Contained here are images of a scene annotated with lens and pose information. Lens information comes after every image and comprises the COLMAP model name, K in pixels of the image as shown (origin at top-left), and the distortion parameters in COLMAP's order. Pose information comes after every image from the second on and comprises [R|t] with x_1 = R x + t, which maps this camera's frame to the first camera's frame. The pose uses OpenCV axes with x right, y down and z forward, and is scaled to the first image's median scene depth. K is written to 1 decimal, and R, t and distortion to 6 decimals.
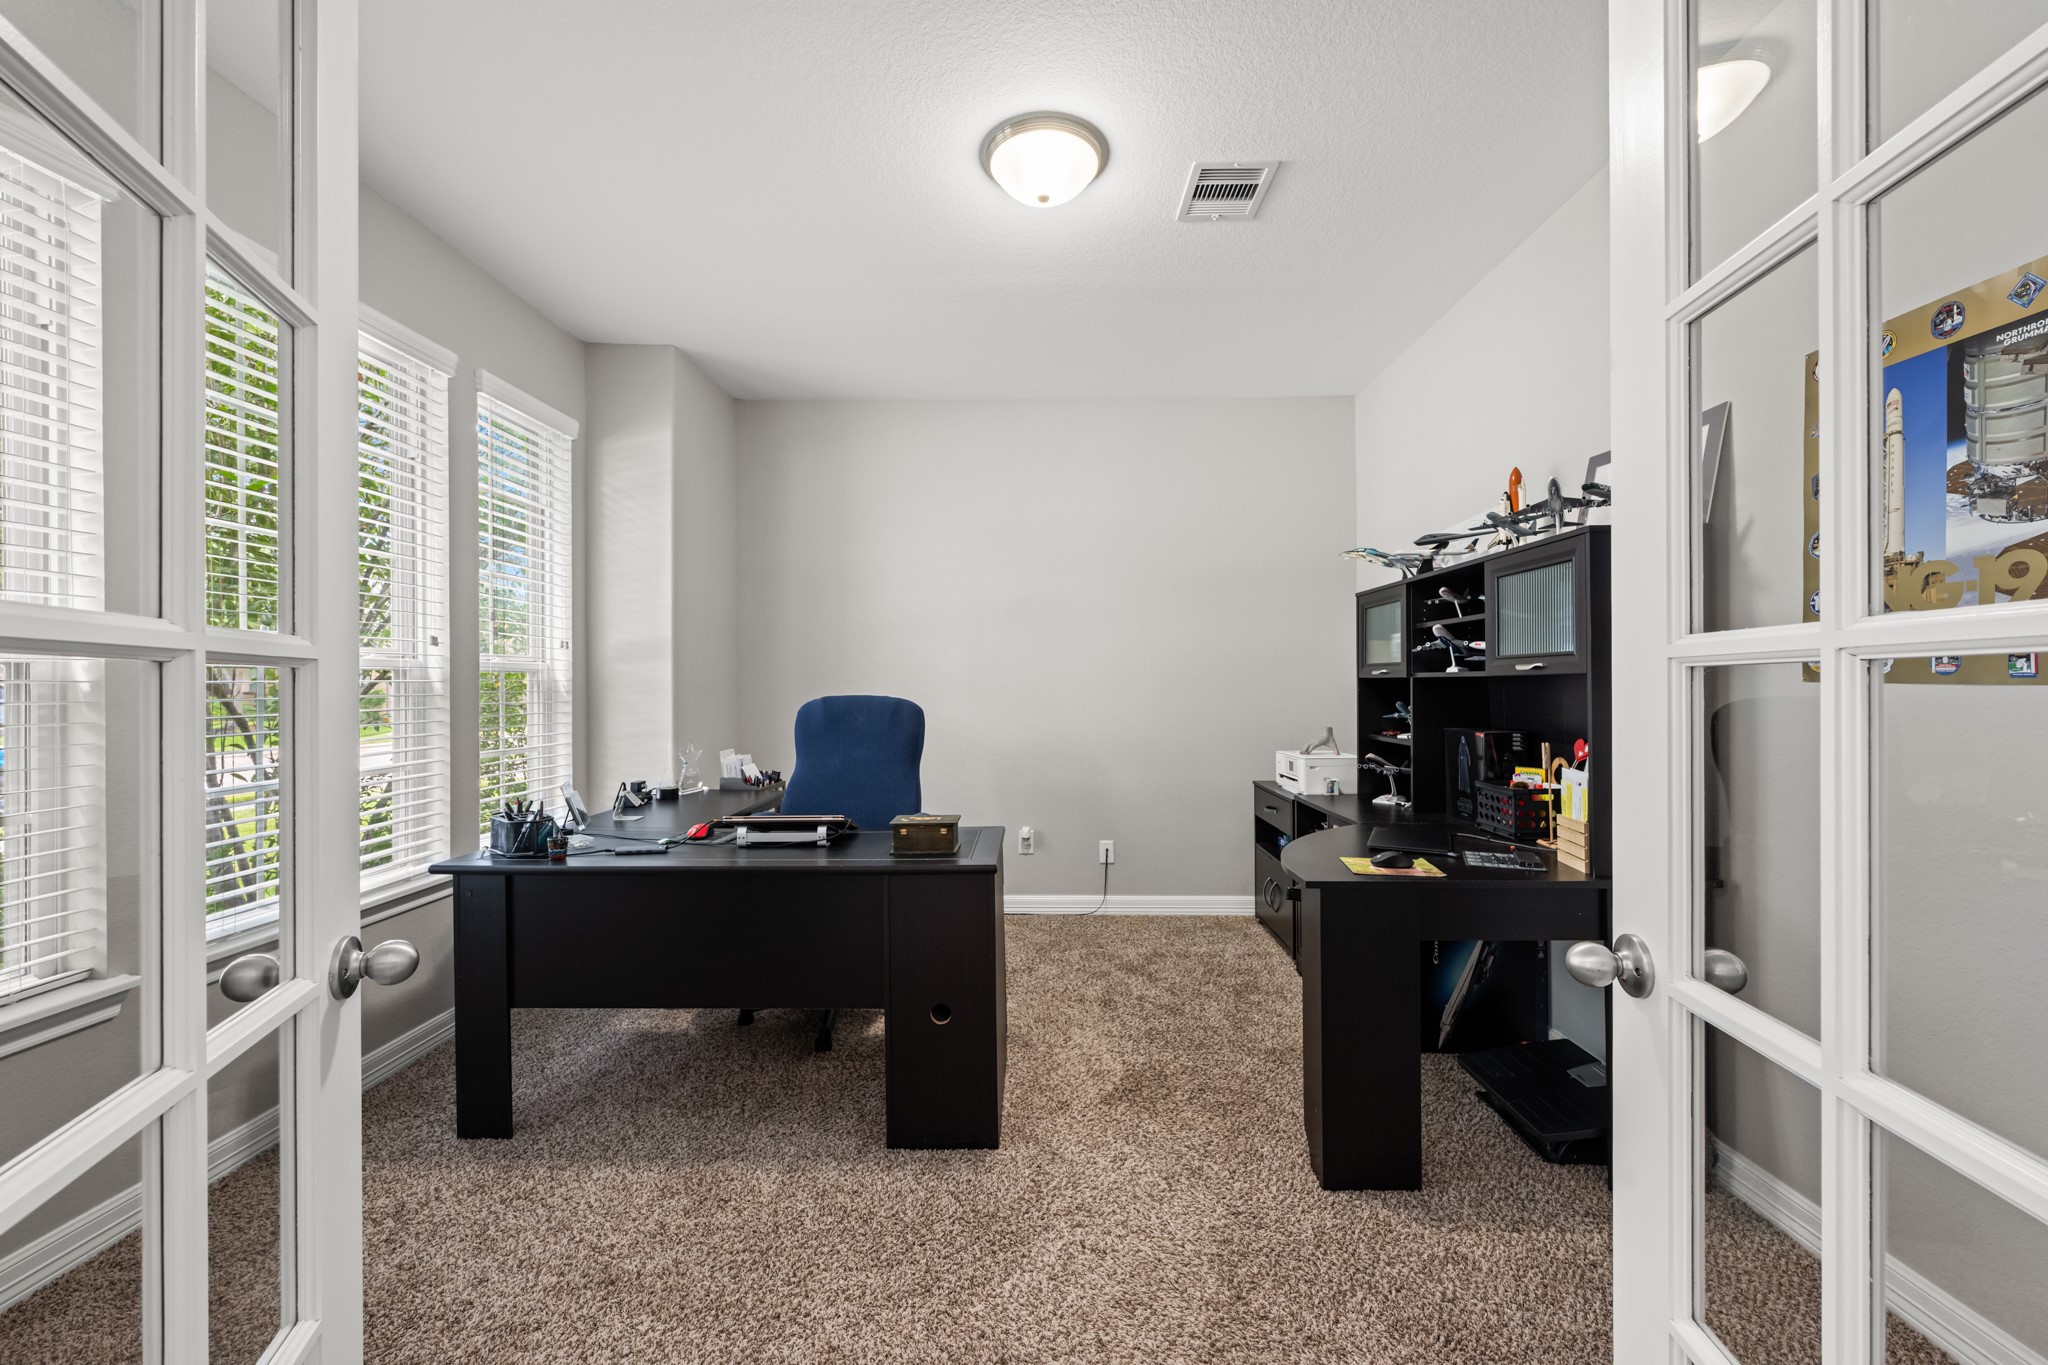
lens RADIAL K [[815.0, 0, 1027.5], [0, 815.0, 681.6], [0, 0, 1]] dist [-0.001216, -0.000313]
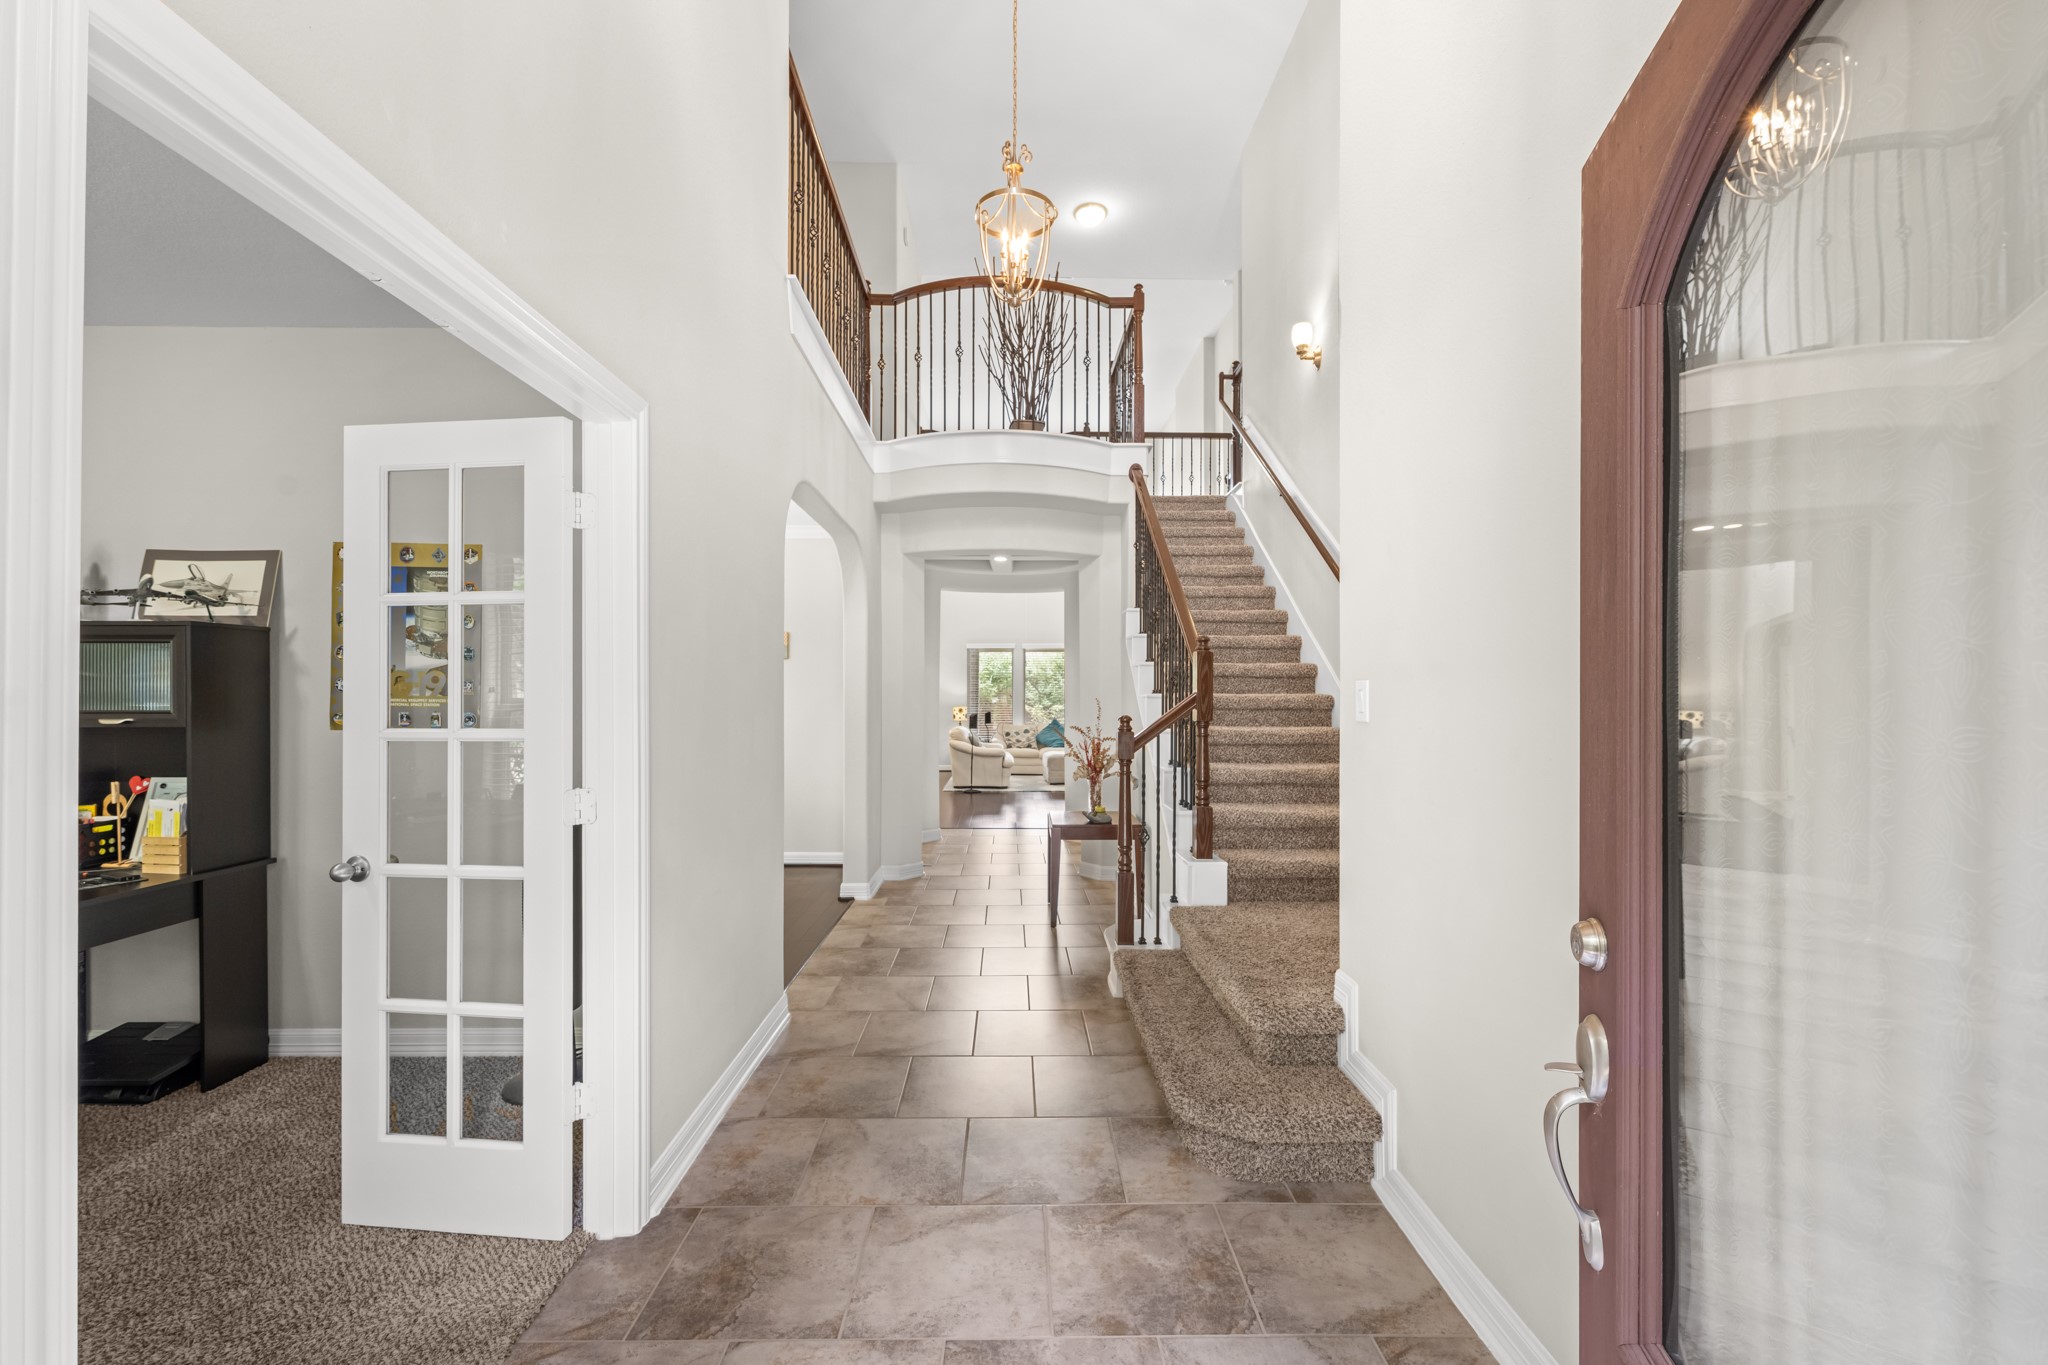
lens RADIAL K [[815.0, 0, 1013.1], [0, 815.0, 694.7], [0, 0, 1]] dist [-0.001216, -0.000313]
pose [[-0.020428, 0.004281, 0.999782, -0.816072], [-0.001584, 0.999989, -0.004315, -0.069832], [-0.999790, -0.001672, -0.020421, -0.420469]]
